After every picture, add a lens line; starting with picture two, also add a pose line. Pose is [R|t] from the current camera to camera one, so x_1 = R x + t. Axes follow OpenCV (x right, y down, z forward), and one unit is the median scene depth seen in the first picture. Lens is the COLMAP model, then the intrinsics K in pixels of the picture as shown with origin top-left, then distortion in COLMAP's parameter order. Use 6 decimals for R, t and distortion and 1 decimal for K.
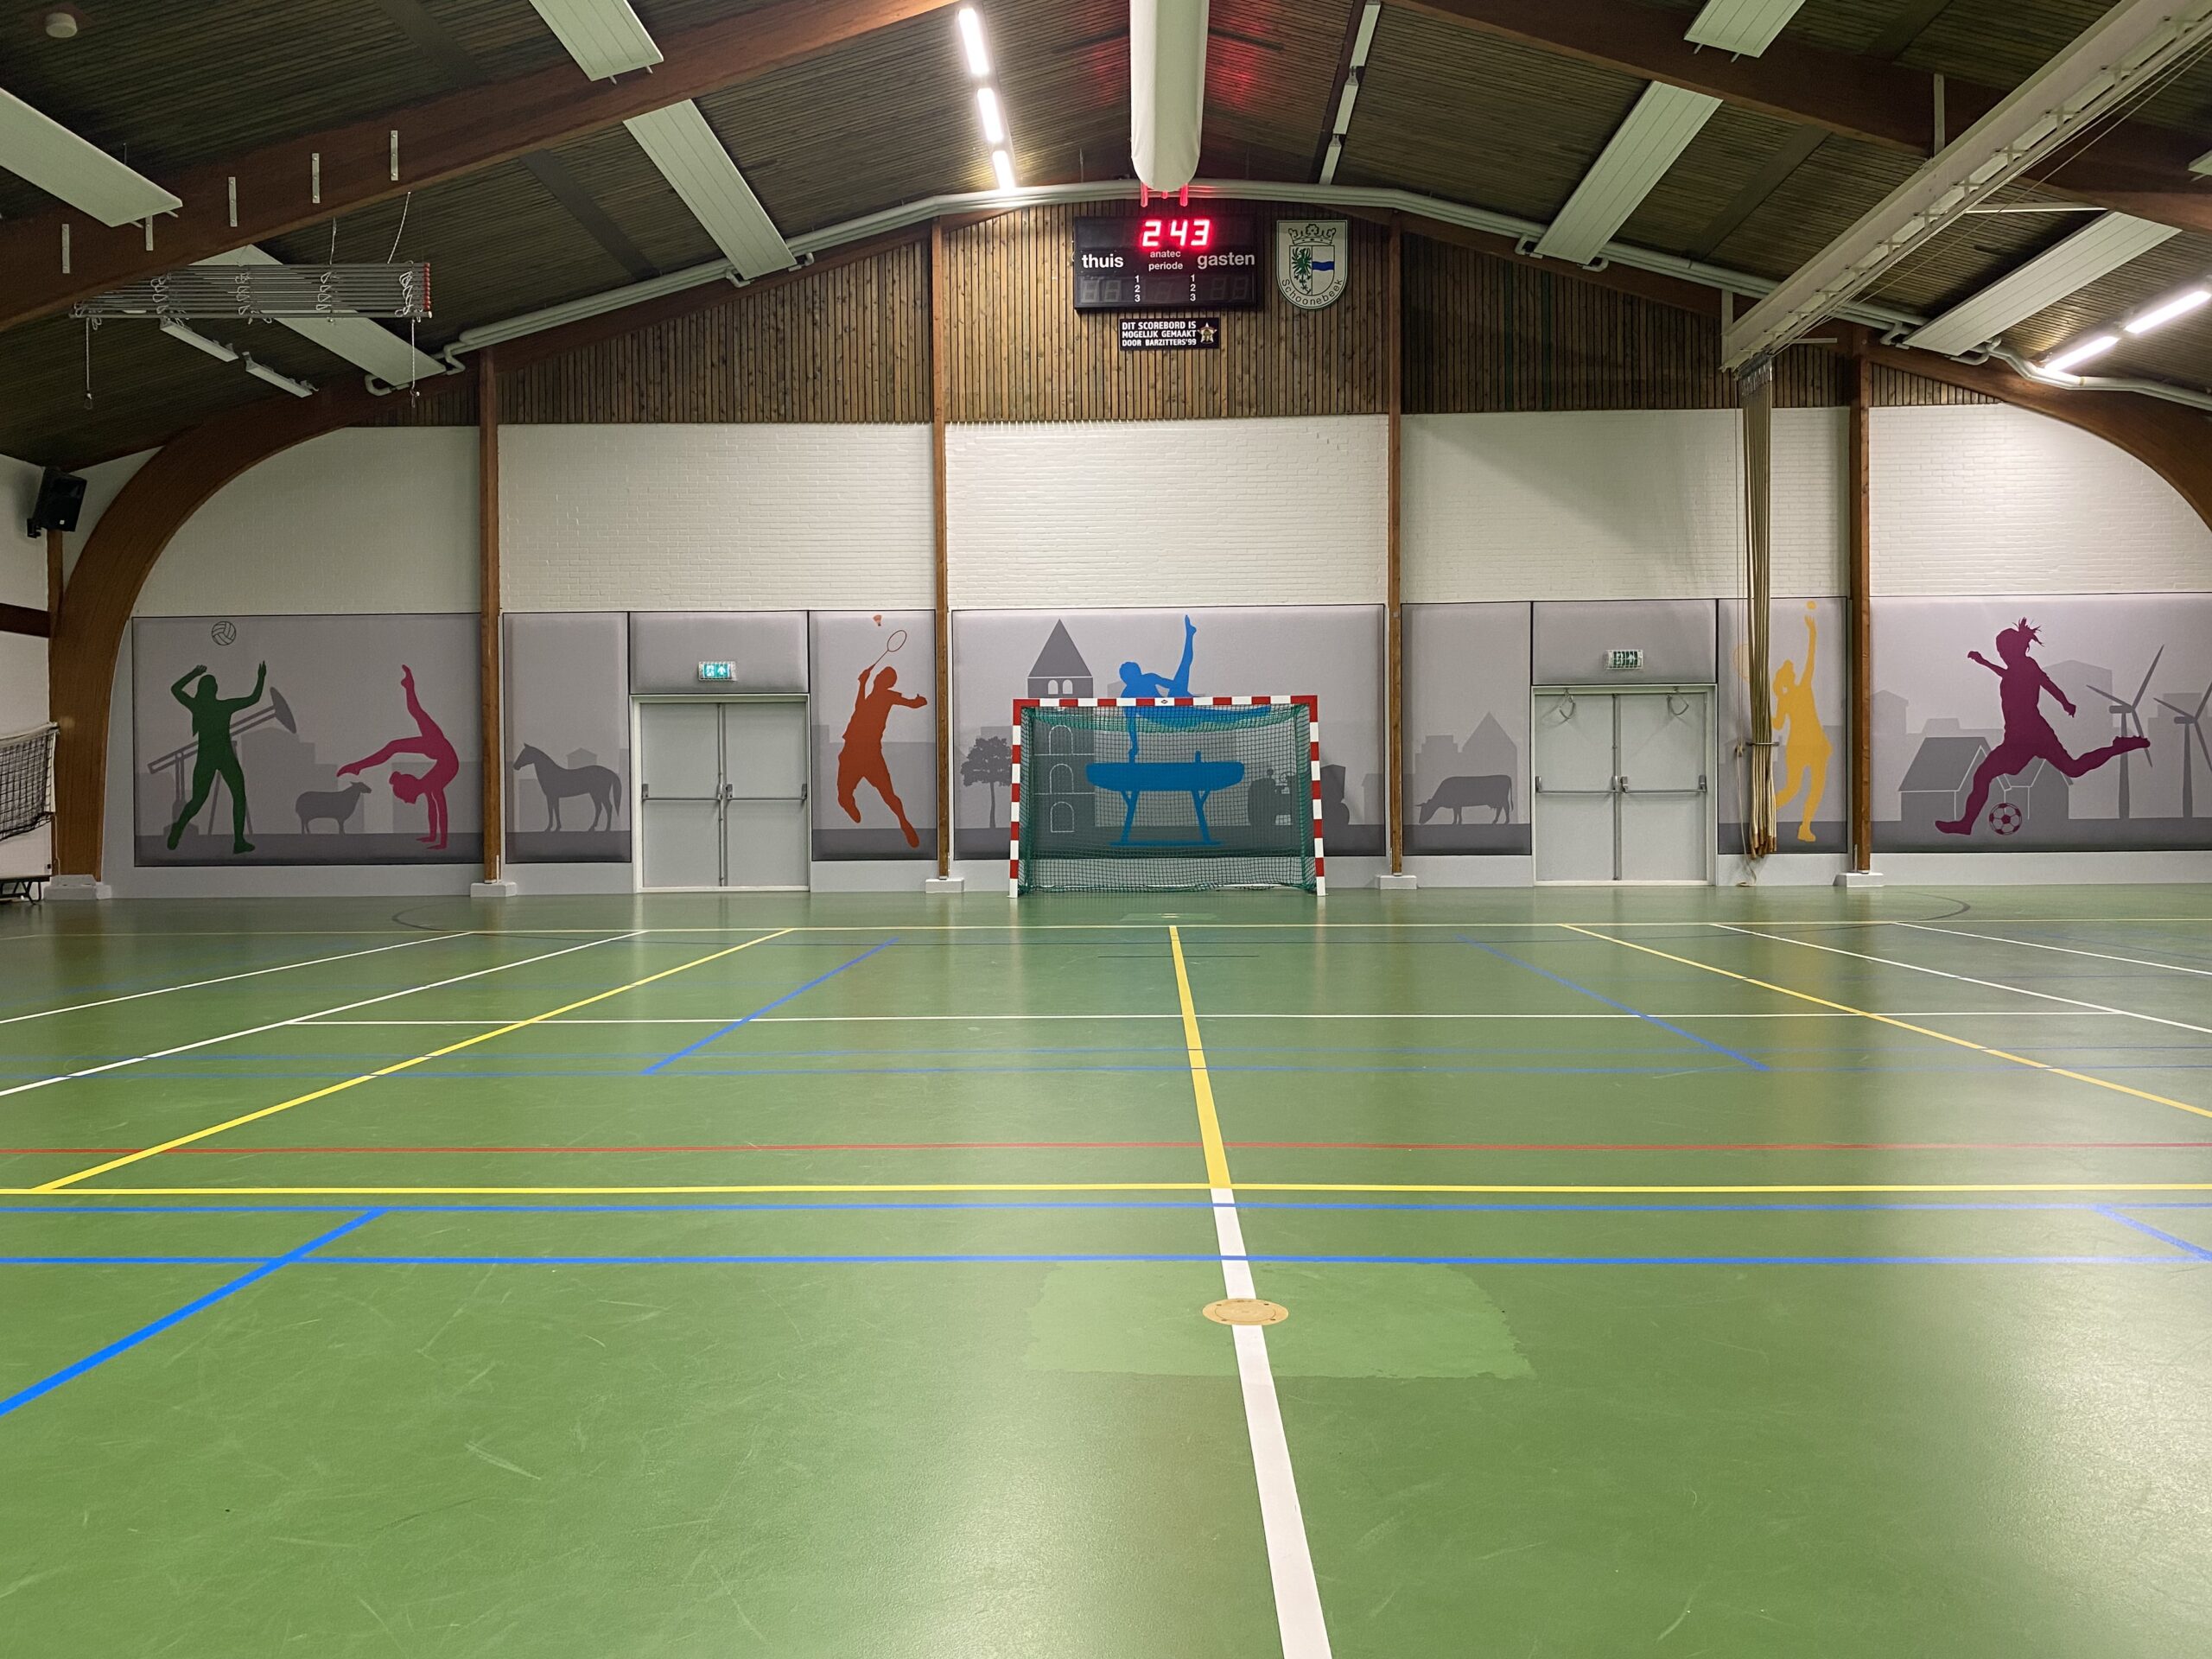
lens RADIAL K [[1698.9, 0, 1106.0], [0, 1698.9, 829.5], [0, 0, 1]] dist [0.047029, -0.065961]
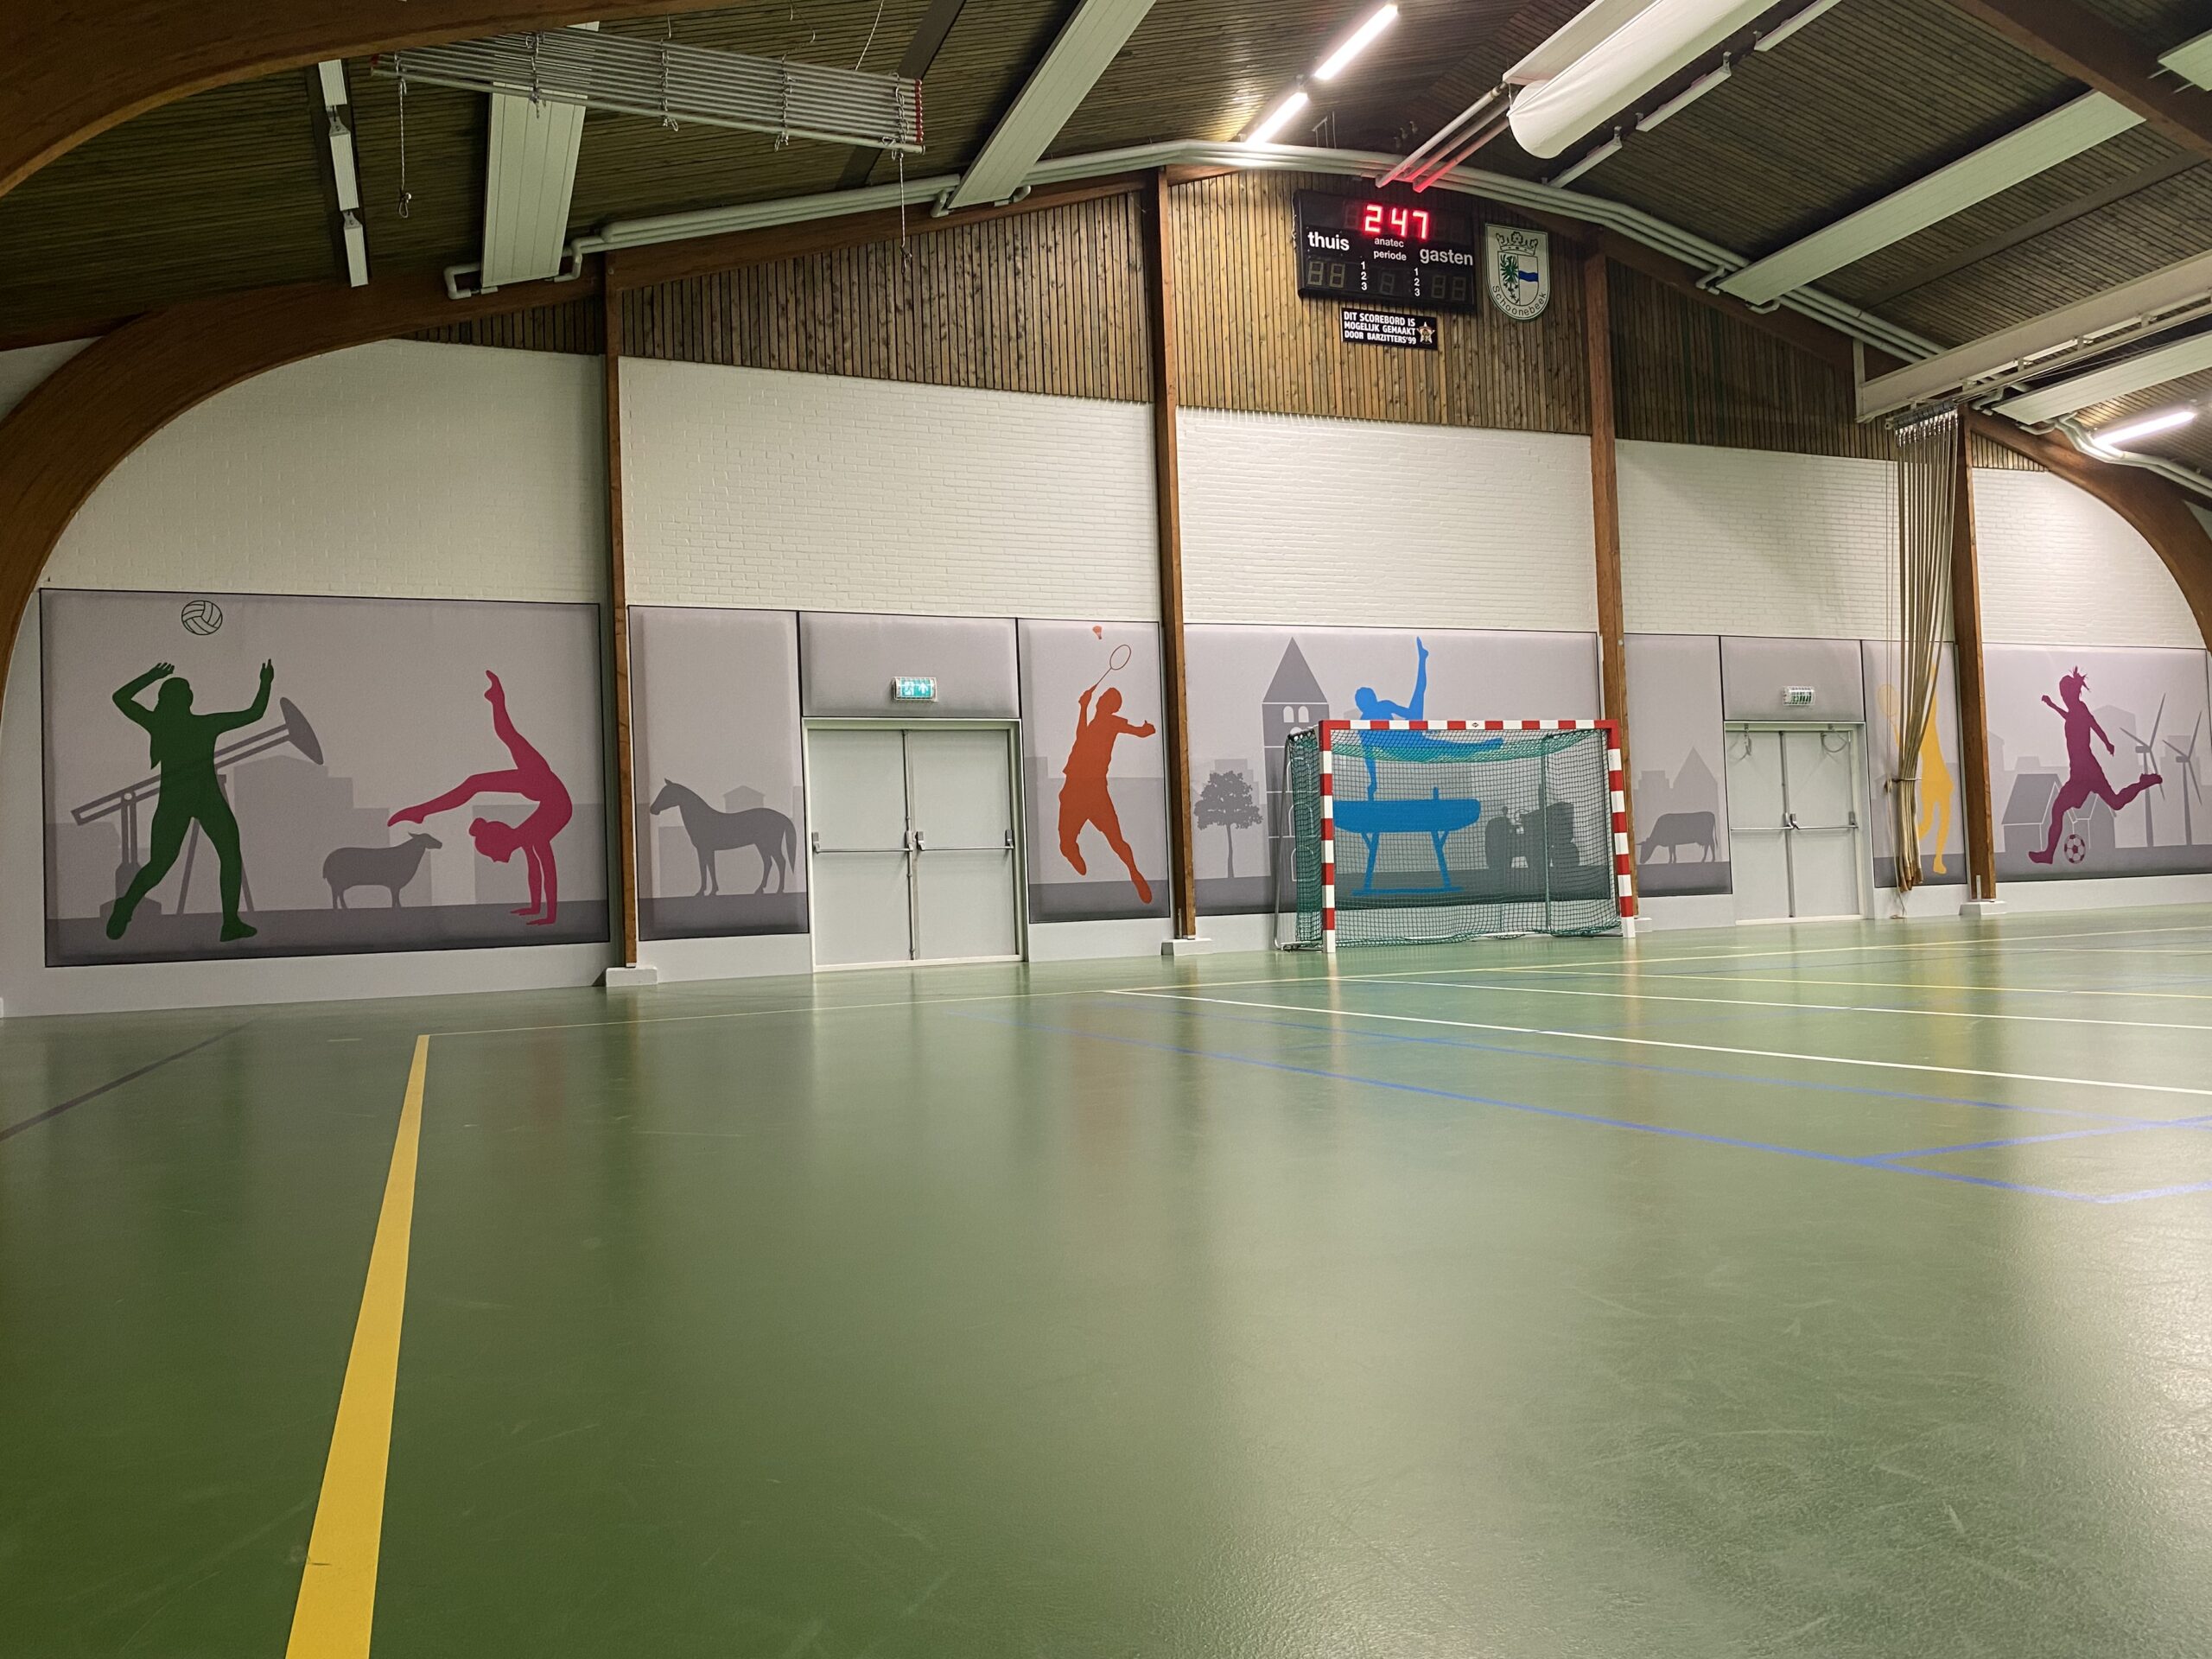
lens RADIAL K [[1681.9, 0, 1106.1], [0, 1681.9, 842.1], [0, 0, 1]] dist [0.006299, -0.004165]
pose [[0.919210, -0.012757, 0.393560, -0.457257], [0.036967, 0.997857, -0.053998, 0.024307], [-0.392028, 0.064184, 0.917712, 0.254453]]
